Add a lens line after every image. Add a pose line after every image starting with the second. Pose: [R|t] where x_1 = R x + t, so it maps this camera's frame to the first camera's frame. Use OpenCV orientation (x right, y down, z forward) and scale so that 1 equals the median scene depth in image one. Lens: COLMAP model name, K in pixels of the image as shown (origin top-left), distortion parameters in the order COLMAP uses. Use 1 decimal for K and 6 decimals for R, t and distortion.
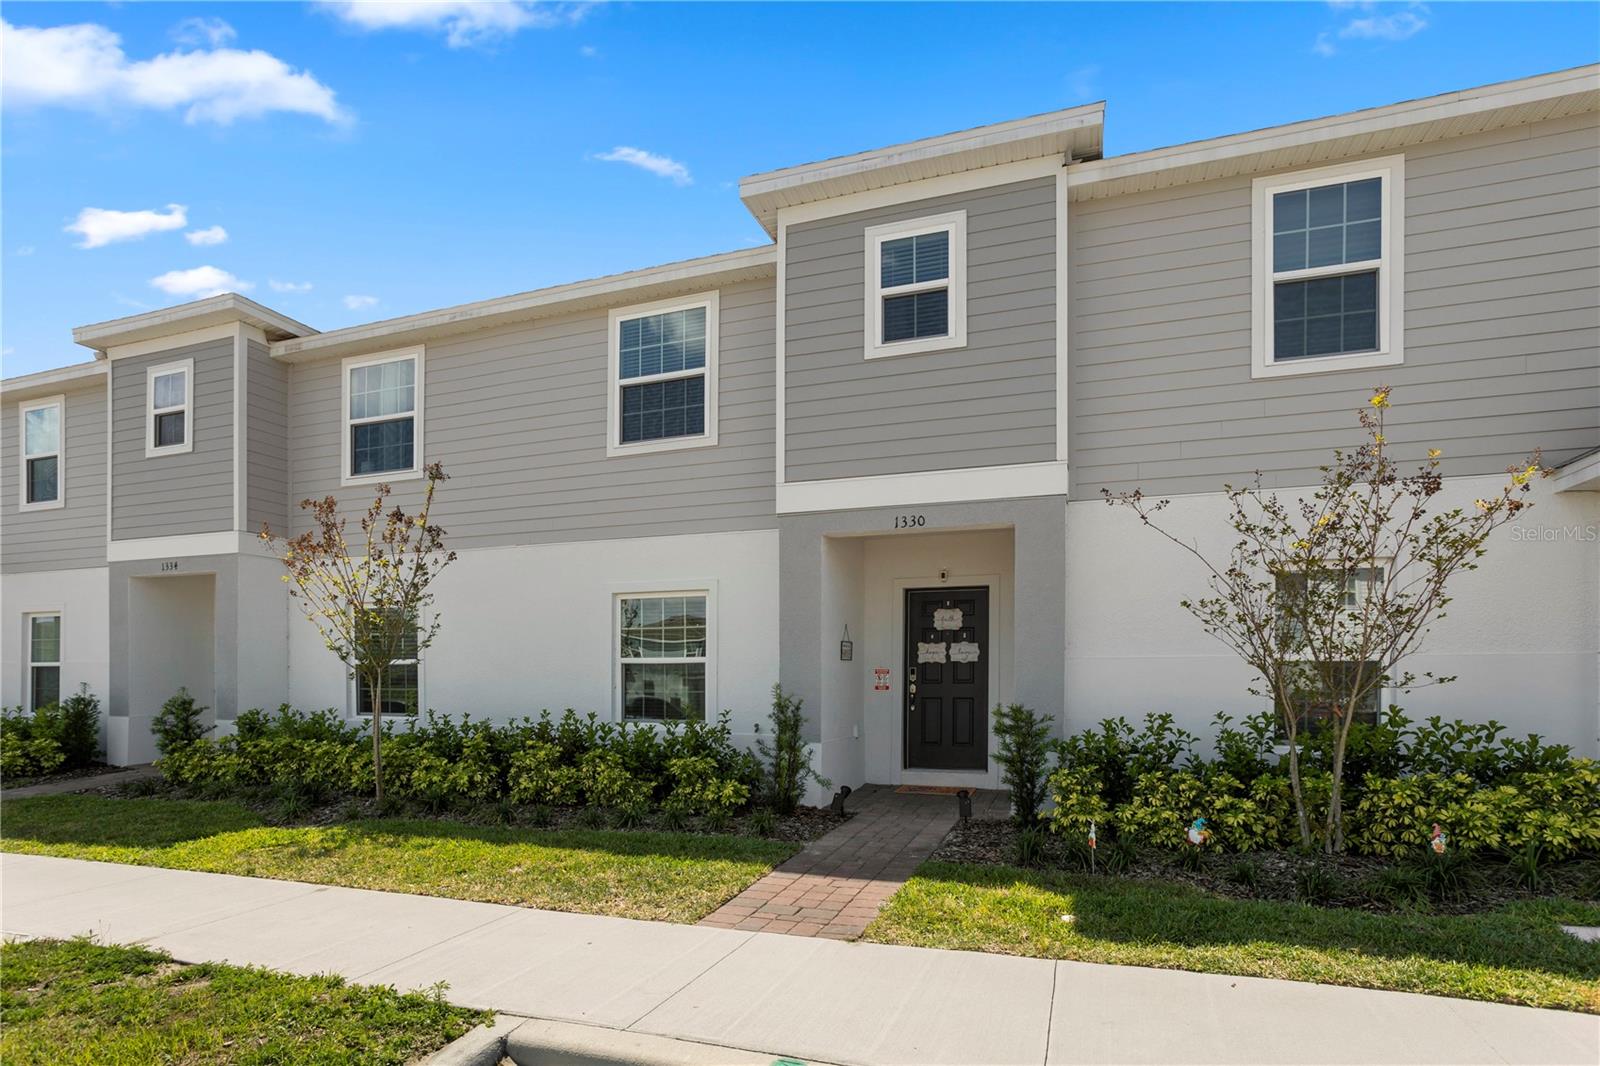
lens RADIAL K [[777.3, 0, 800.2], [0, 777.3, 528.7], [0, 0, 1]] dist [-0.053005, 0.029891]
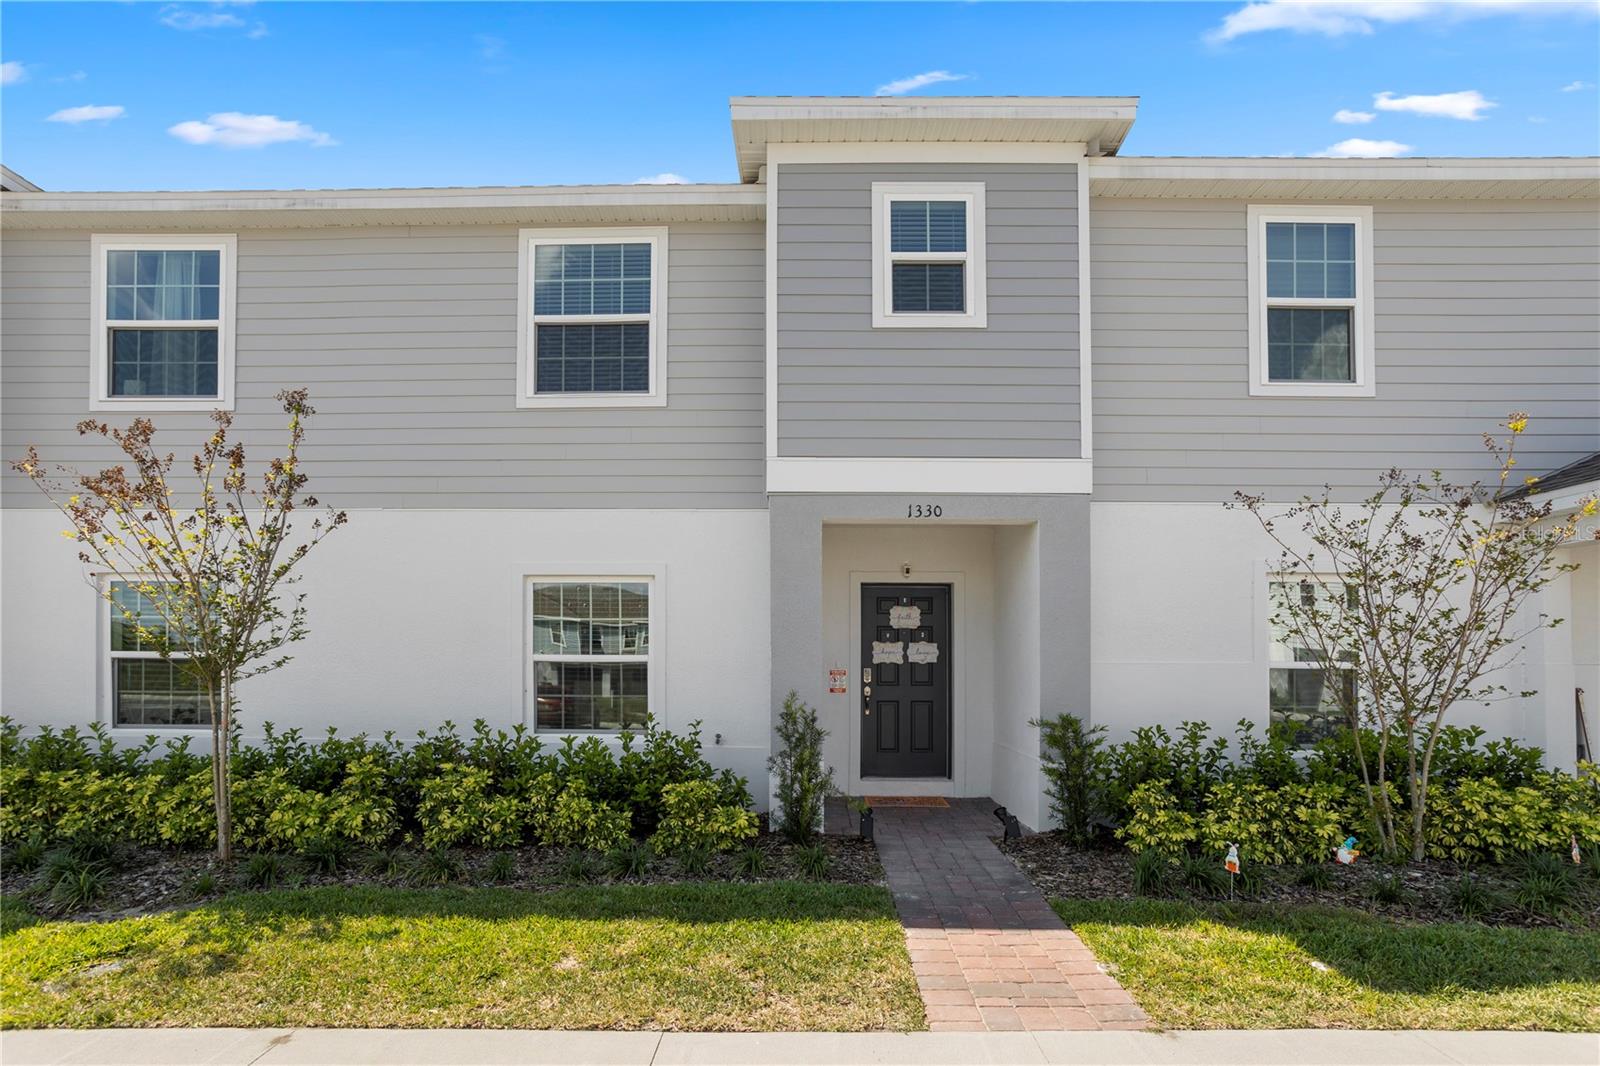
lens RADIAL K [[777.3, 0, 800.2], [0, 777.3, 528.7], [0, 0, 1]] dist [-0.053005, 0.029891]
pose [[0.951088, 0.058332, 0.303363, -0.262086], [-0.063016, 0.997996, 0.005668, 0.014677], [-0.302425, -0.024508, 0.952858, 0.171063]]
